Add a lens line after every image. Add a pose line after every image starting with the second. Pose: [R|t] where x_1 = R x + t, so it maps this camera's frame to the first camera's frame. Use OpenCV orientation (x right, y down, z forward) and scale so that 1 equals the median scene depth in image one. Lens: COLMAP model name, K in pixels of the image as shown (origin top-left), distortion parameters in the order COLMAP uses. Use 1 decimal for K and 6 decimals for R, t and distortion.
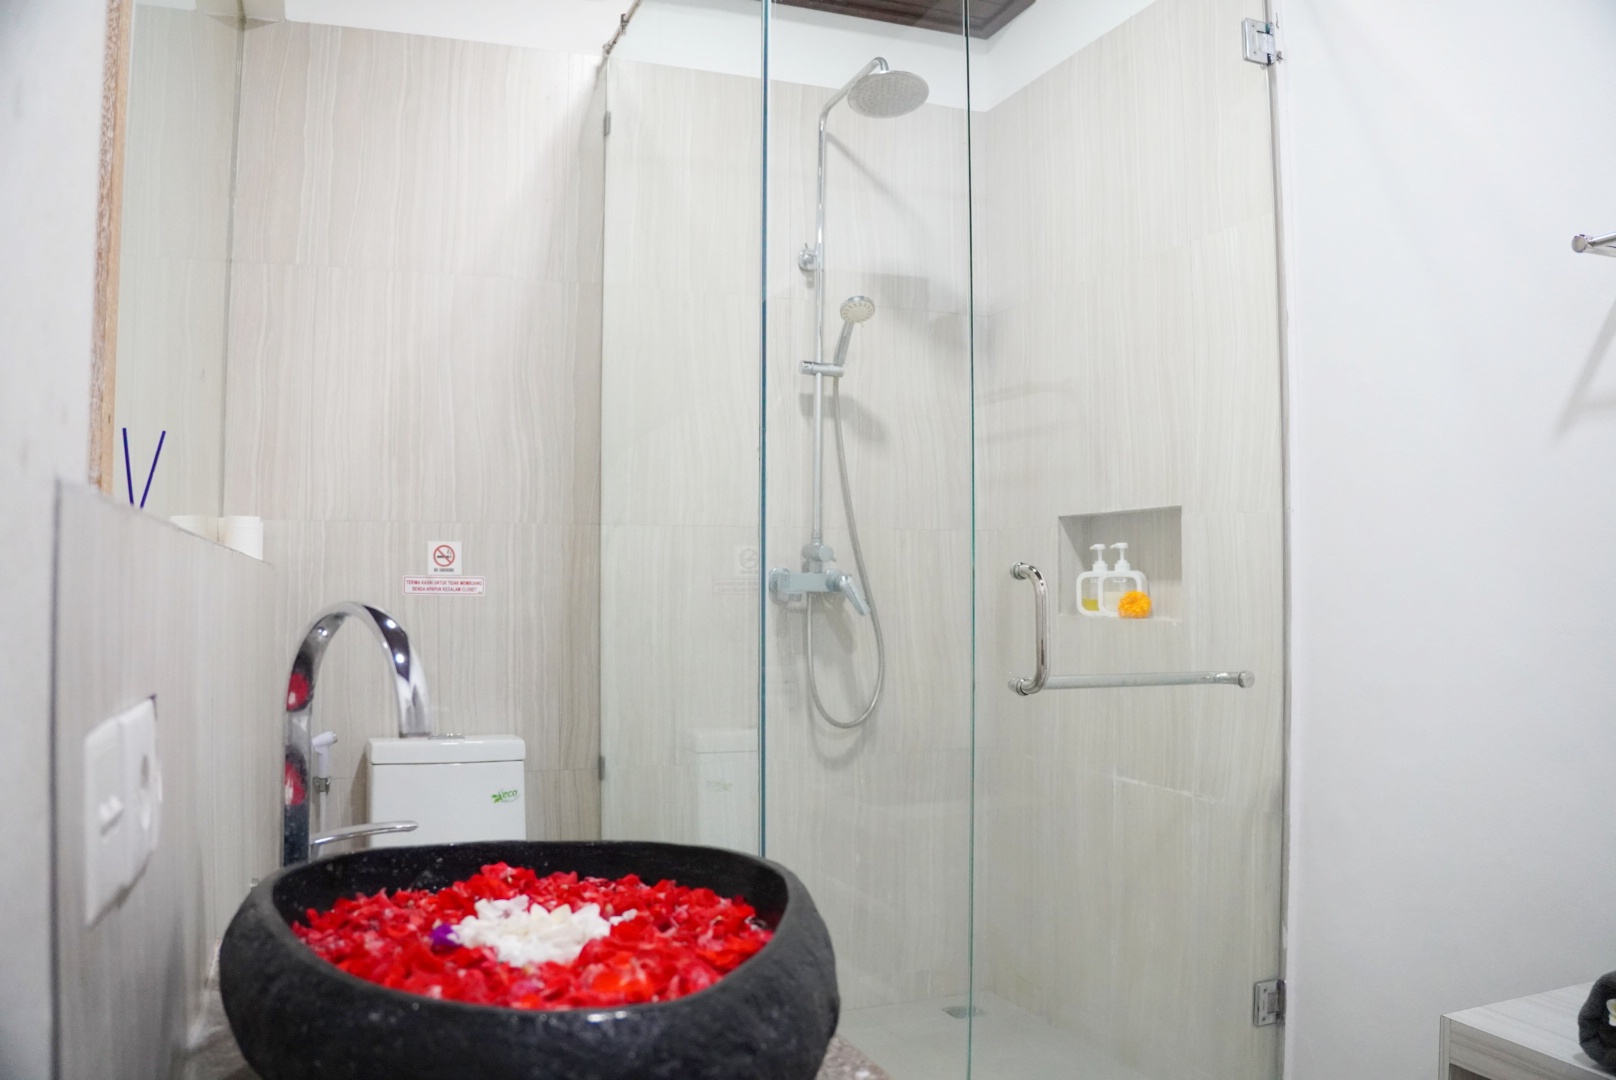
lens RADIAL K [[1285.3, 0, 814.6], [0, 1285.3, 533.3], [0, 0, 1]] dist [-0.207322, 0.127285]
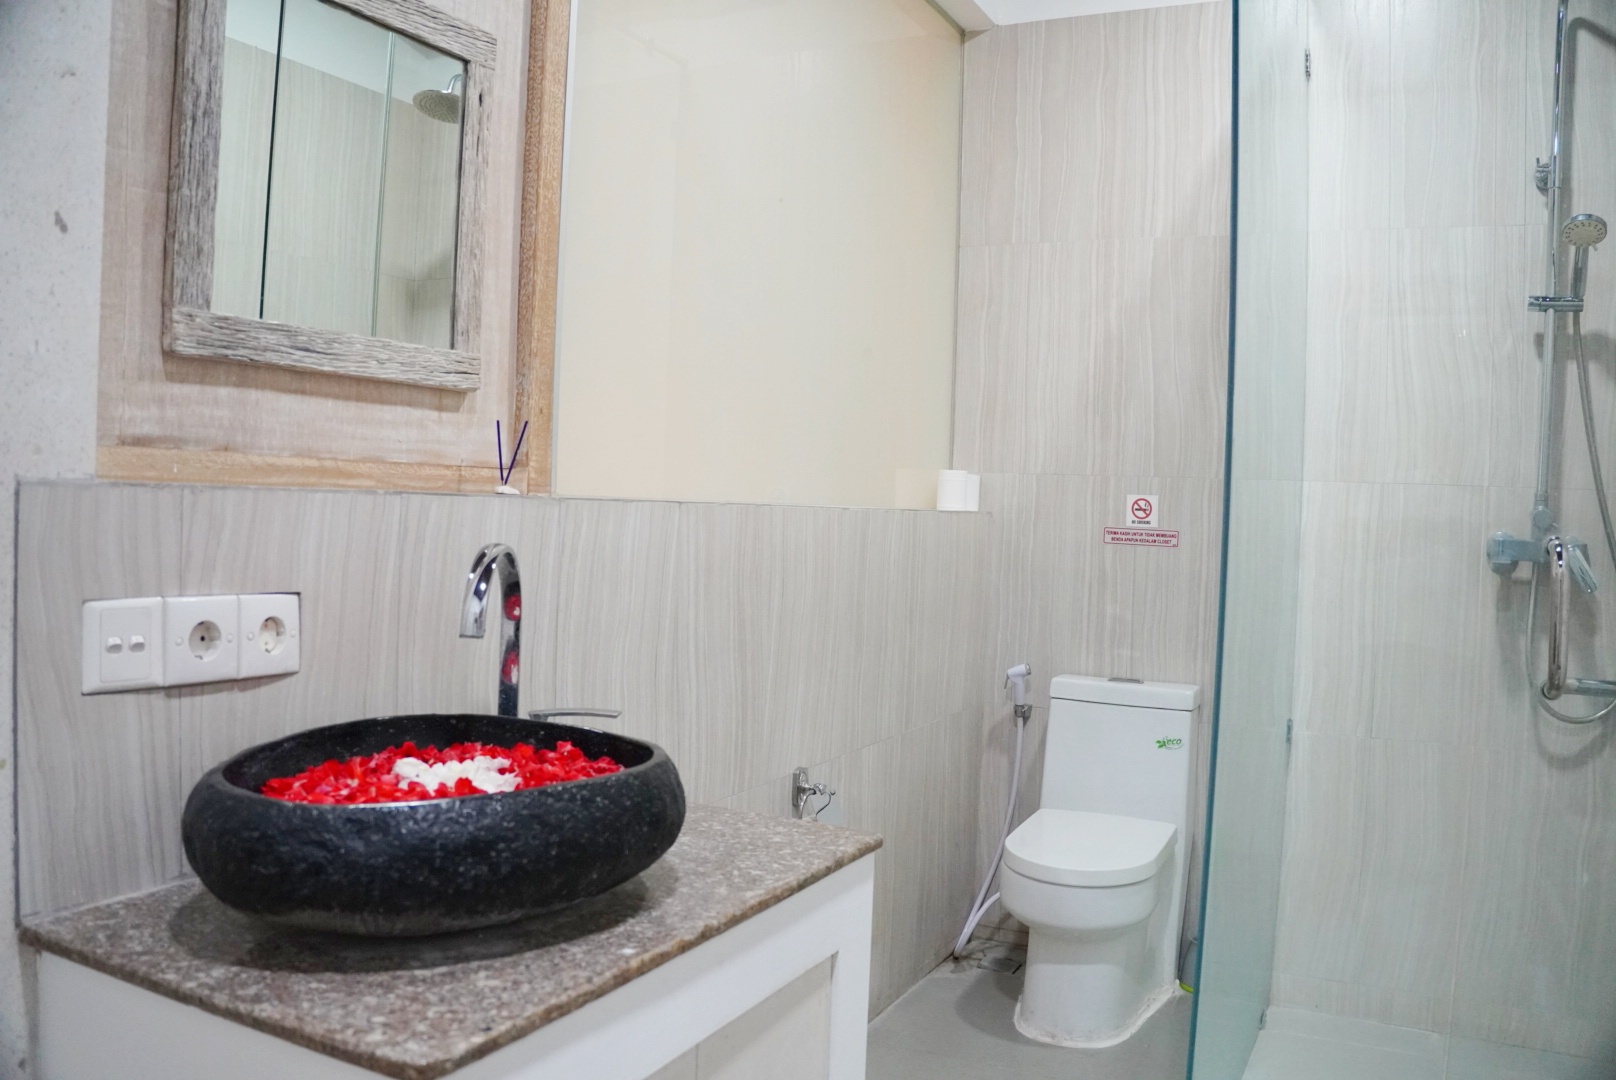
lens RADIAL K [[1285.3, 0, 814.6], [0, 1285.3, 533.3], [0, 0, 1]] dist [-0.207322, 0.127285]
pose [[0.664591, 0.041998, -0.746026, 0.316734], [-0.008985, 0.998796, 0.048223, -0.010265], [0.747153, -0.025346, 0.664169, 0.099454]]
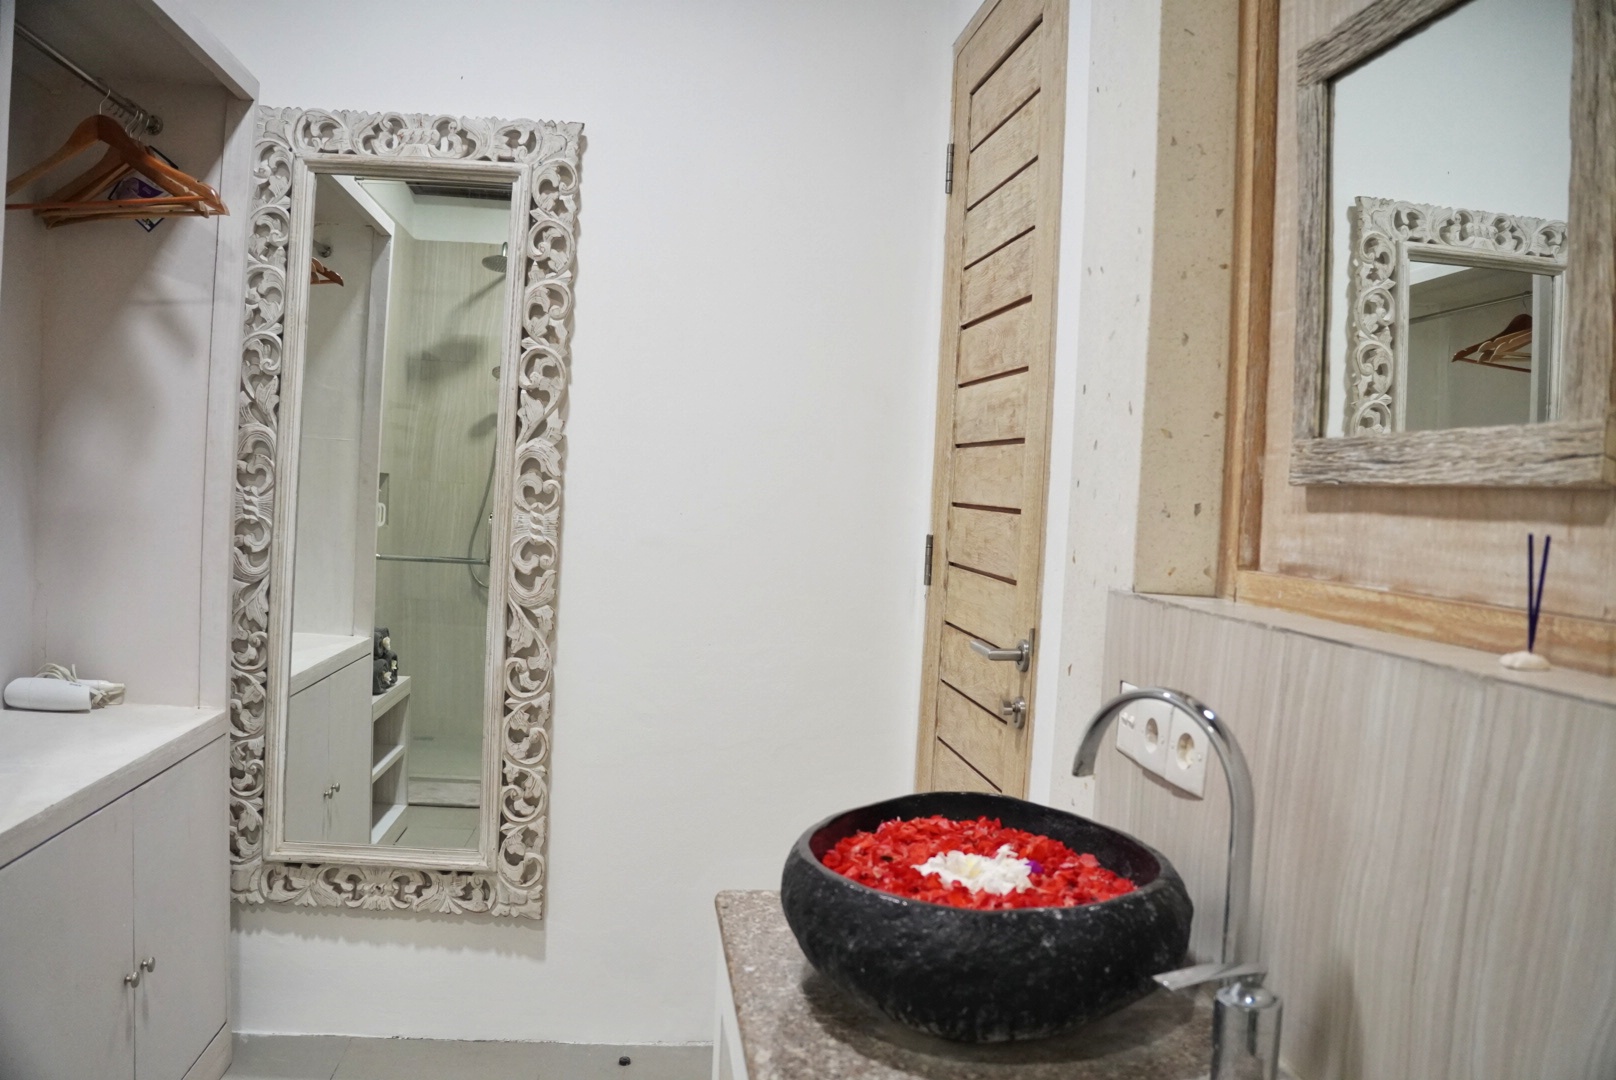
lens RADIAL K [[1285.3, 0, 814.6], [0, 1285.3, 533.3], [0, 0, 1]] dist [-0.207322, 0.127285]
pose [[-0.968866, -0.054720, 0.241464, -0.108274], [-0.057613, 0.998327, -0.004930, -0.020969], [-0.240790, -0.018688, -0.970397, 0.723787]]
